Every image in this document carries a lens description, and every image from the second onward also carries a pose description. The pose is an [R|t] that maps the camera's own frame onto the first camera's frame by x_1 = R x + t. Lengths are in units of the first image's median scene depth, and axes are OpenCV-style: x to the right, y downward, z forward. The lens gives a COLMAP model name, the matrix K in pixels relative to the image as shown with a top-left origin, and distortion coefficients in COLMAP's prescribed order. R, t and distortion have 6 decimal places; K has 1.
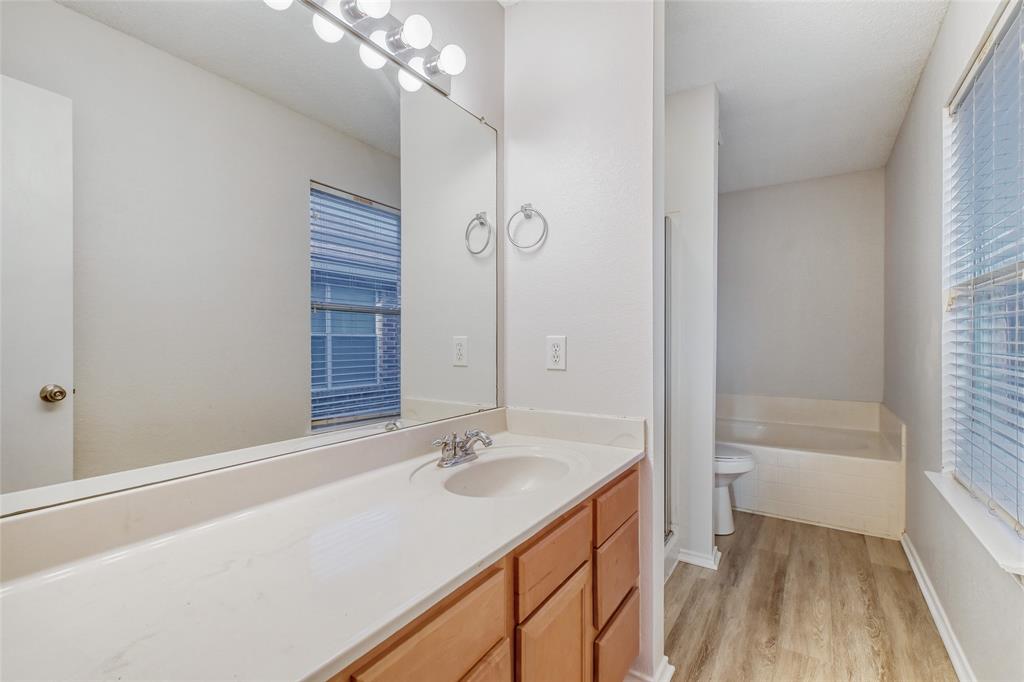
lens RADIAL K [[463.3, 0, 512.9], [0, 463.3, 341.4], [0, 0, 1]] dist [0.010758, -0.004986]
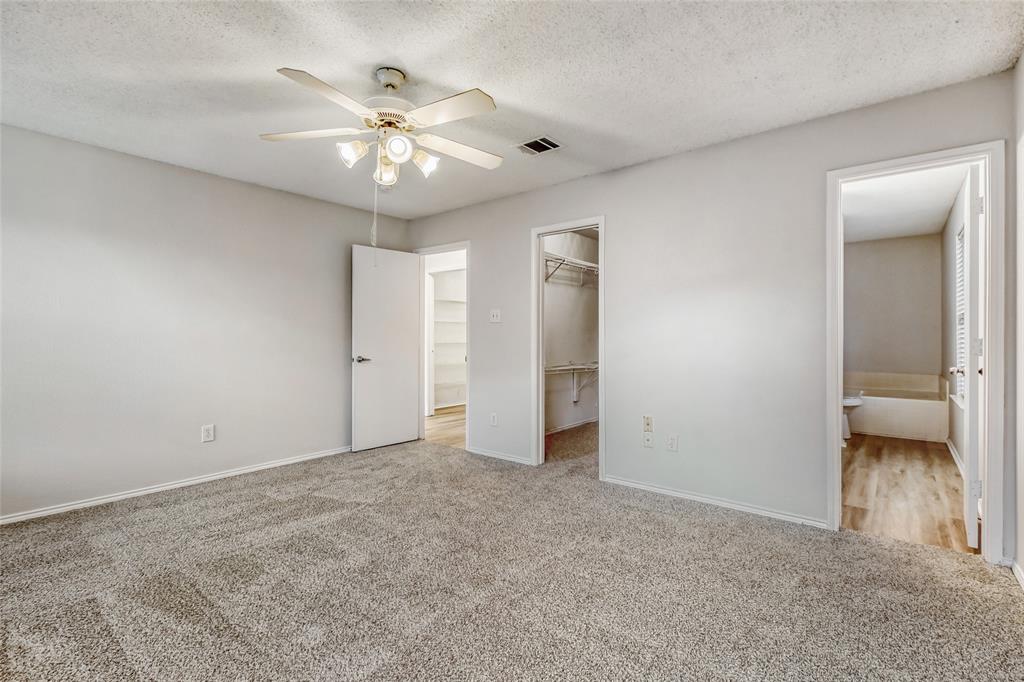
lens RADIAL K [[463.3, 0, 514.9], [0, 463.3, 334.5], [0, 0, 1]] dist [0.010758, -0.004986]
pose [[0.993724, 0.000348, -0.111856, -0.749919], [-0.001334, 0.999961, -0.008733, 0.004308], [0.111849, 0.008828, 0.993686, -1.159742]]
